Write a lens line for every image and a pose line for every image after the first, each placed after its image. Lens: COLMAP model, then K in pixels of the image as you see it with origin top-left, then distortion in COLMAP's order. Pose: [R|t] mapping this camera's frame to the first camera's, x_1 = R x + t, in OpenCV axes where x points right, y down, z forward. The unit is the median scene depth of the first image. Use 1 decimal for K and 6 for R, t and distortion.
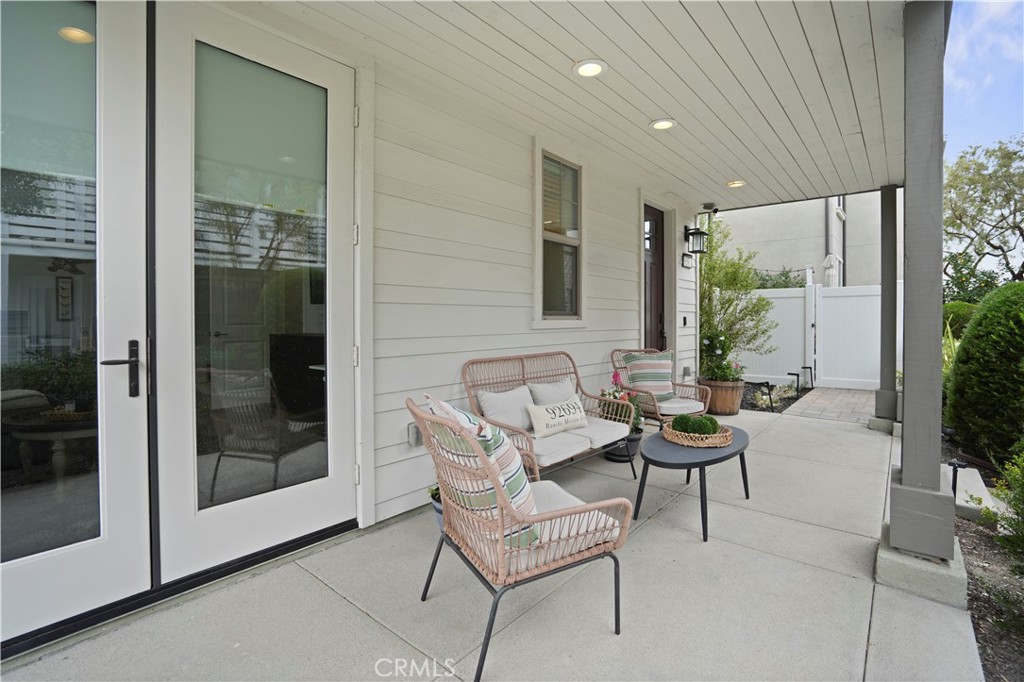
lens RADIAL K [[494.0, 0, 508.4], [0, 494.0, 332.3], [0, 0, 1]] dist [-0.068083, 0.029261]
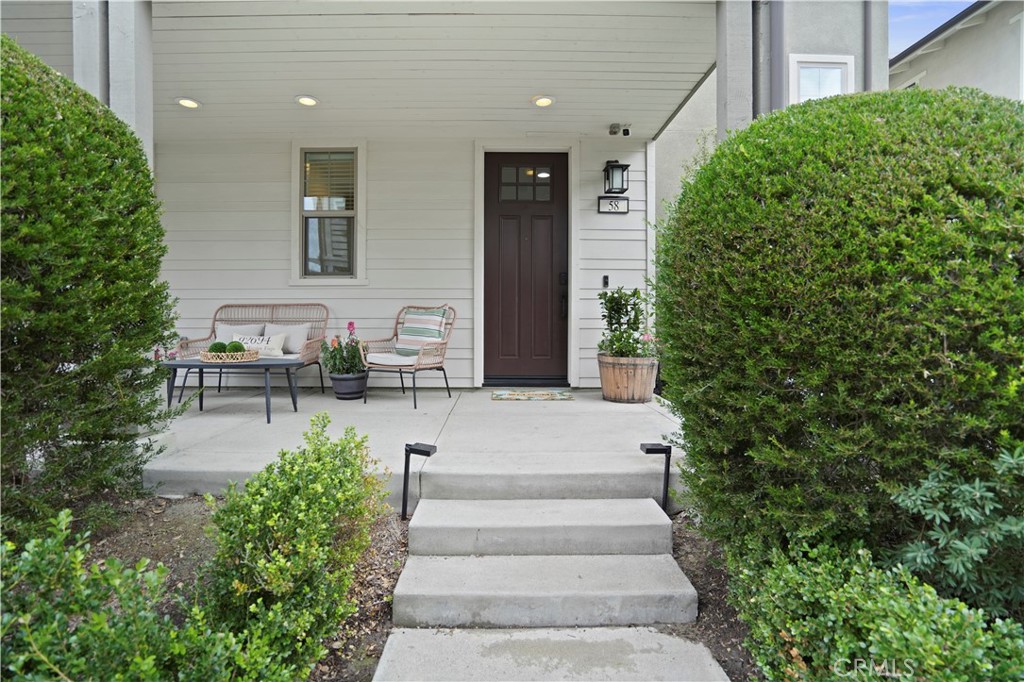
lens RADIAL K [[494.0, 0, 508.4], [0, 494.0, 332.3], [0, 0, 1]] dist [-0.068083, 0.029261]
pose [[0.647145, 0.015753, -0.762204, 1.276820], [-0.020010, 0.999793, 0.003674, 0.091293], [0.762104, 0.012874, 0.647327, 0.529369]]
